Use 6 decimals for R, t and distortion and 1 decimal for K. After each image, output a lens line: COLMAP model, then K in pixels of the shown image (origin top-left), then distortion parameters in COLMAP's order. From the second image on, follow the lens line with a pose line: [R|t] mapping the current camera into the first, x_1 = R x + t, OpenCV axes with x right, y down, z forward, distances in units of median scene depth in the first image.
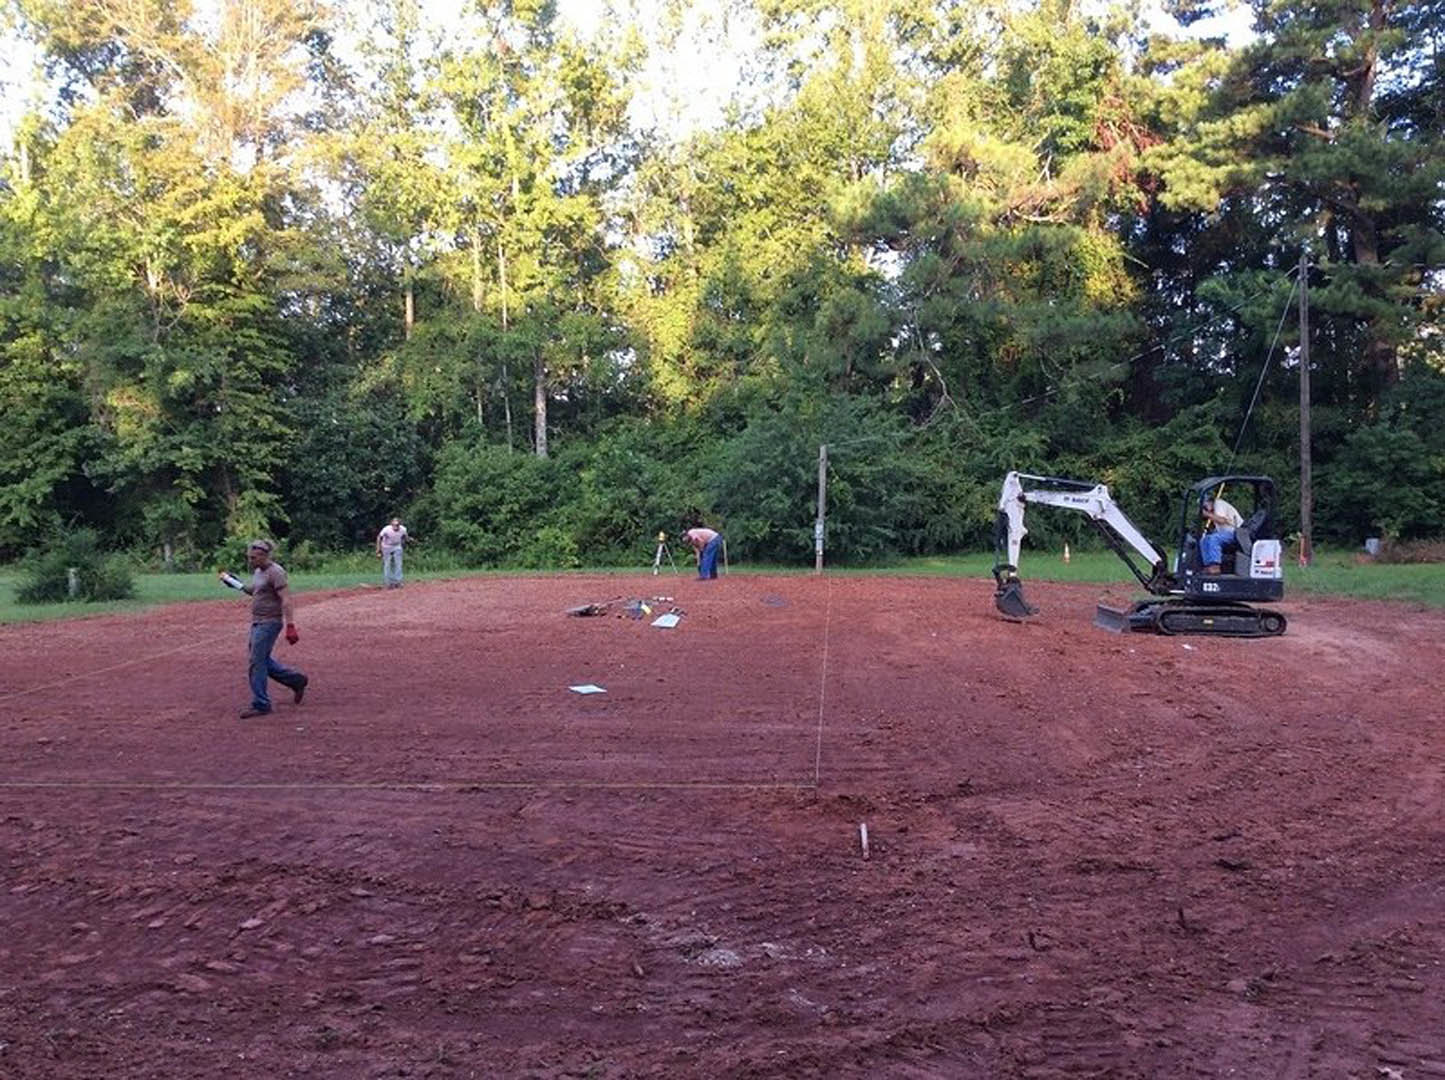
lens RADIAL K [[1345.9, 0, 722.7], [0, 1345.9, 539.3], [0, 0, 1]] dist [-0.017990, 0.000000]
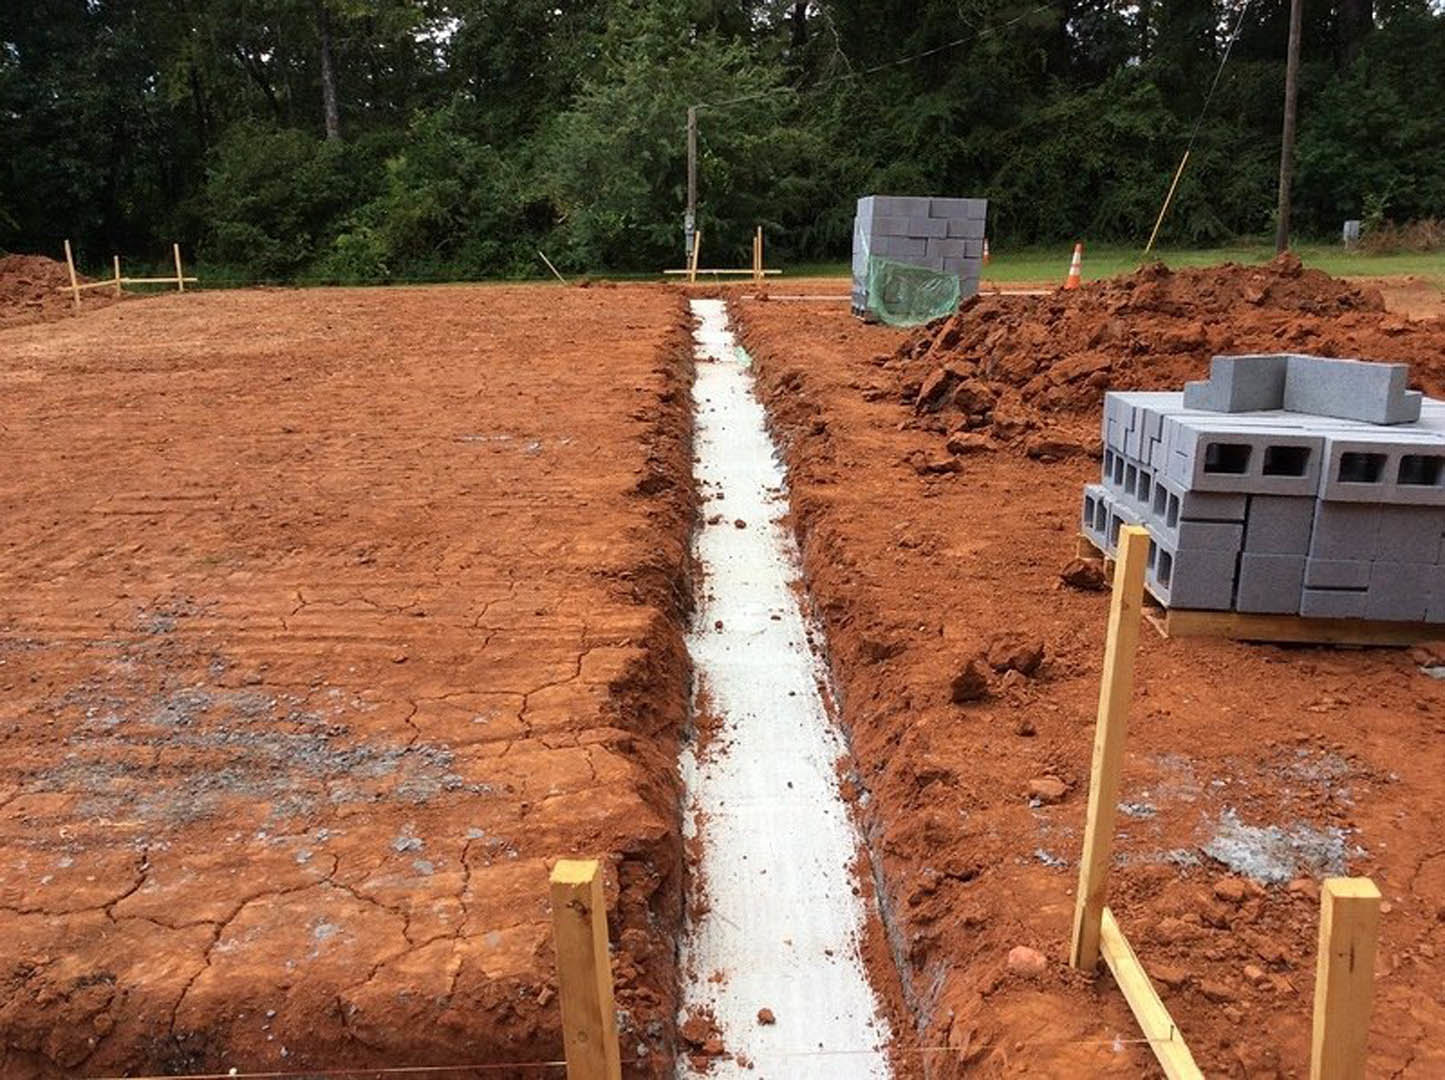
lens RADIAL K [[1300.3, 0, 721.7], [0, 1300.3, 545.3], [0, 0, 1]] dist [0.098224, -0.196132]
pose [[0.994232, -0.045460, 0.097137, 0.007258], [0.023492, 0.976037, 0.216335, 0.009750], [-0.104644, -0.212805, 0.971475, 0.189942]]
